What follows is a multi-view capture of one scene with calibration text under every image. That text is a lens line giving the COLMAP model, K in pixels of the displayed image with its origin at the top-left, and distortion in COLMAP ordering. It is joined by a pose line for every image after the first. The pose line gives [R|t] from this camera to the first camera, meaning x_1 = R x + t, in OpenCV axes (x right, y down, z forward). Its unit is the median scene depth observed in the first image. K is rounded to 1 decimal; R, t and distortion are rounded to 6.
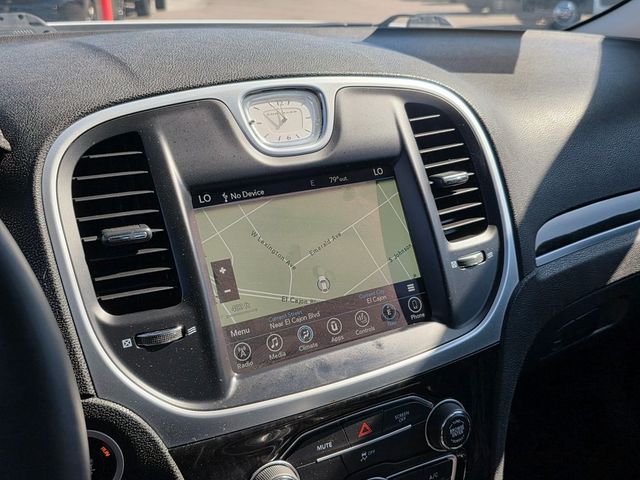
lens RADIAL K [[698.8, 0, 323.4], [0, 698.8, 240.6], [0, 0, 1]] dist [0.080672, 0.000000]
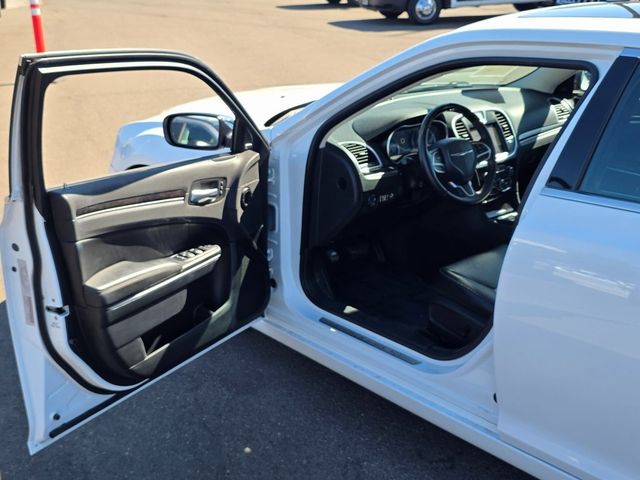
lens RADIAL K [[804.7, 0, 319.5], [0, 804.7, 237.6], [0, 0, 1]] dist [0.042619, 0.000000]
pose [[0.978630, -0.082989, 0.188141, -2.441170], [0.087404, 0.996056, -0.015281, 0.732502], [-0.186130, 0.031398, 0.982023, -4.759683]]
